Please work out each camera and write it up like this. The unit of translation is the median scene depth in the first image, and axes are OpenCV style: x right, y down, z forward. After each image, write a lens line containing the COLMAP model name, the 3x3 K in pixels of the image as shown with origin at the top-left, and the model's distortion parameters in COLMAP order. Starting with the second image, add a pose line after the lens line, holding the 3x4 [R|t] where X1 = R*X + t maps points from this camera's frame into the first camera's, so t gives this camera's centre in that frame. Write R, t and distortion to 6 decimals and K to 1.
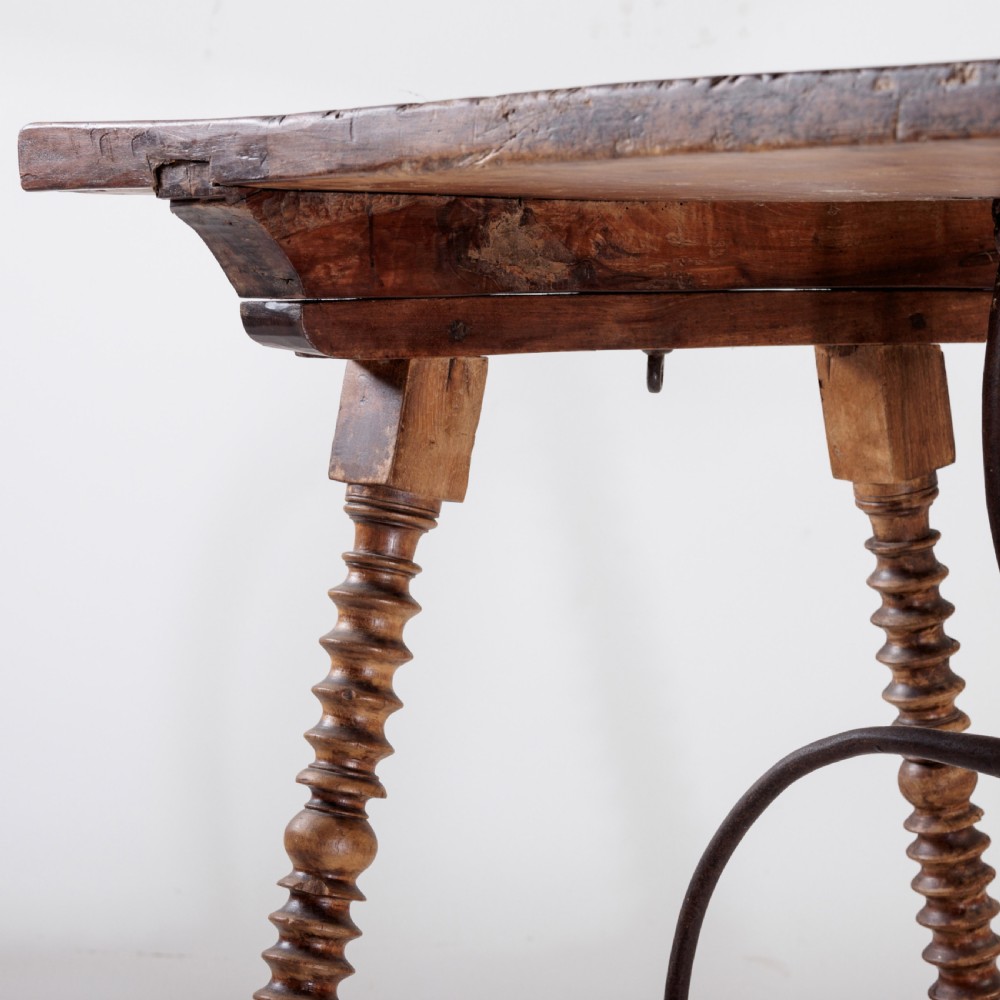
lens RADIAL K [[4665.5, 0, 500.0], [0, 4665.5, 500.0], [0, 0, 1]] dist [-0.050253, -3.867682]
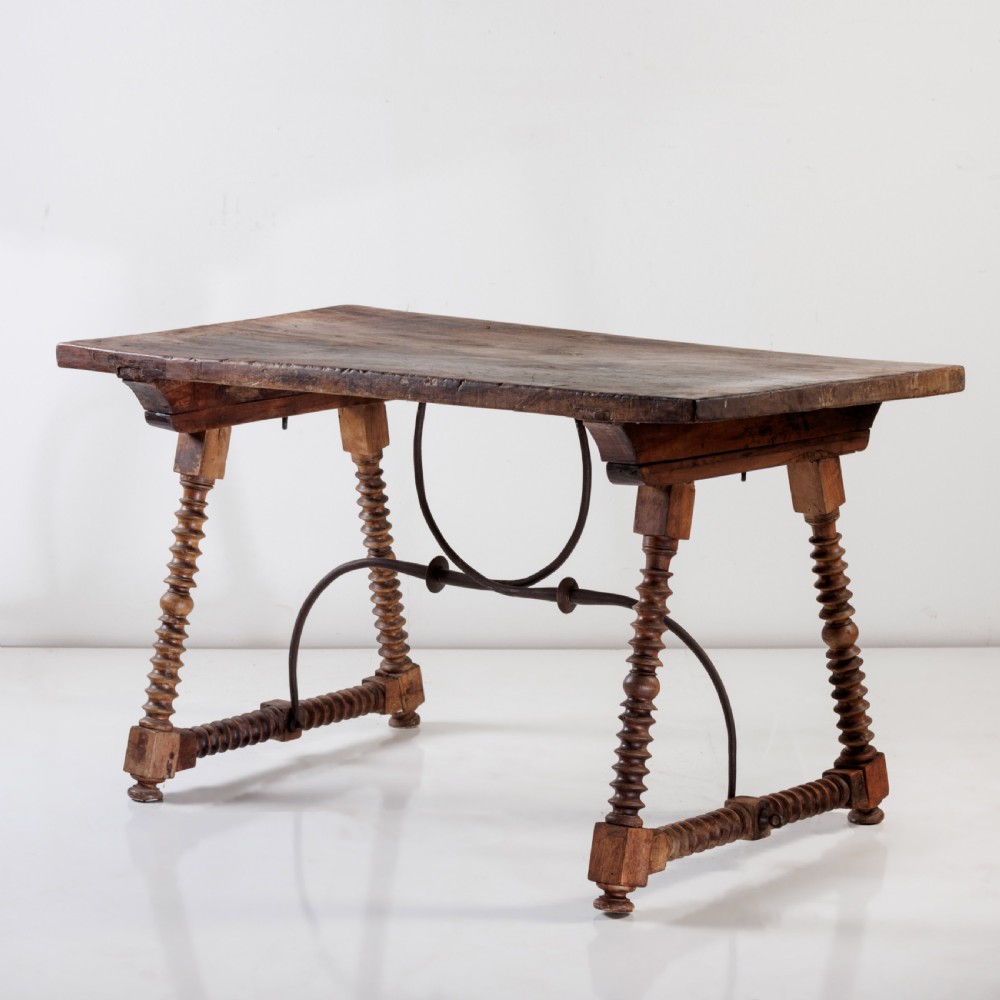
lens RADIAL K [[4665.5, 0, 500.0], [0, 4665.5, 500.0], [0, 0, 1]] dist [-0.050253, -3.867682]
pose [[0.976163, -0.028503, 0.215157, -0.425263], [-0.005542, 0.987742, 0.155995, -0.403005], [-0.216966, -0.153469, 0.964040, -1.626374]]
